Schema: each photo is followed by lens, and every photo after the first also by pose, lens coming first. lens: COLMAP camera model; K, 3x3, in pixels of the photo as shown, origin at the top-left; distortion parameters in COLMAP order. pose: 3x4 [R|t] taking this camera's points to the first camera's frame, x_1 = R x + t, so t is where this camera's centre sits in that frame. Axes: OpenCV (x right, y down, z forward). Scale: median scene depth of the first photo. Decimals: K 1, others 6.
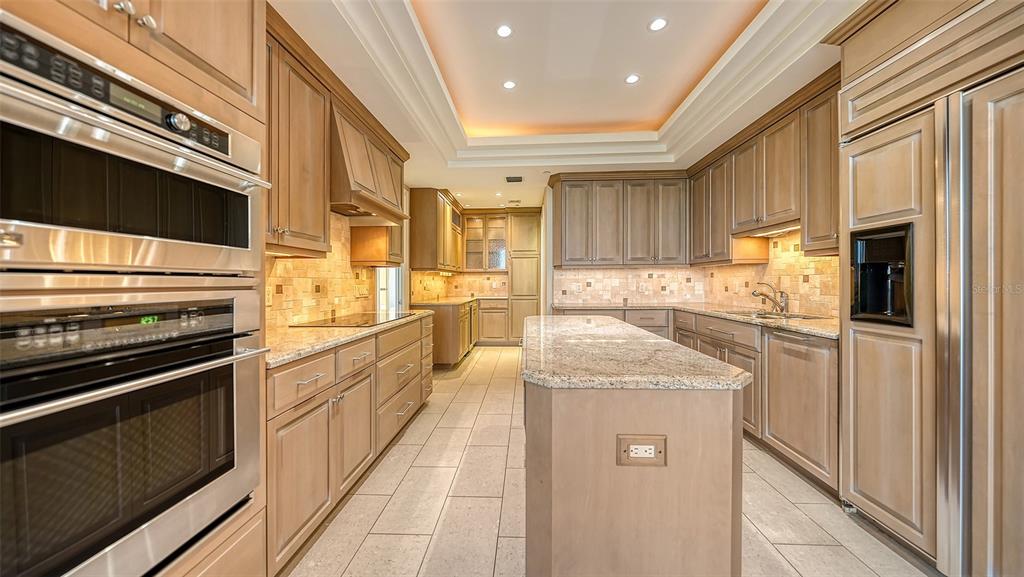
lens RADIAL K [[360.2, 0, 510.7], [0, 360.2, 284.8], [0, 0, 1]] dist [0.000553, 0.000051]
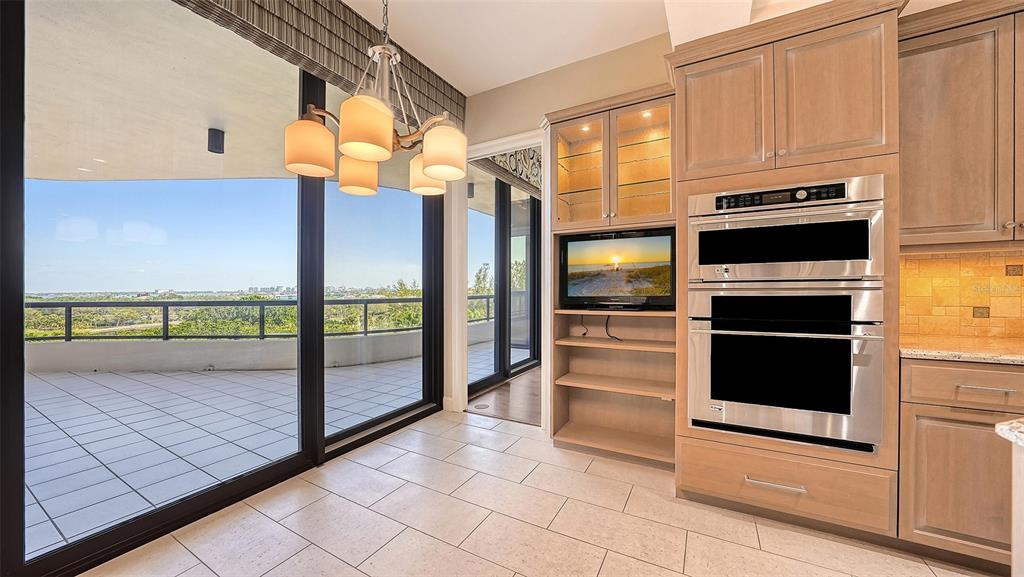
lens RADIAL K [[360.2, 0, 510.7], [0, 360.2, 284.8], [0, 0, 1]] dist [0.000553, 0.000051]
pose [[-0.449627, -0.000538, -0.893216, 1.127081], [0.002835, 0.999994, -0.002029, -0.008258], [0.893212, -0.003445, -0.449622, 0.448714]]
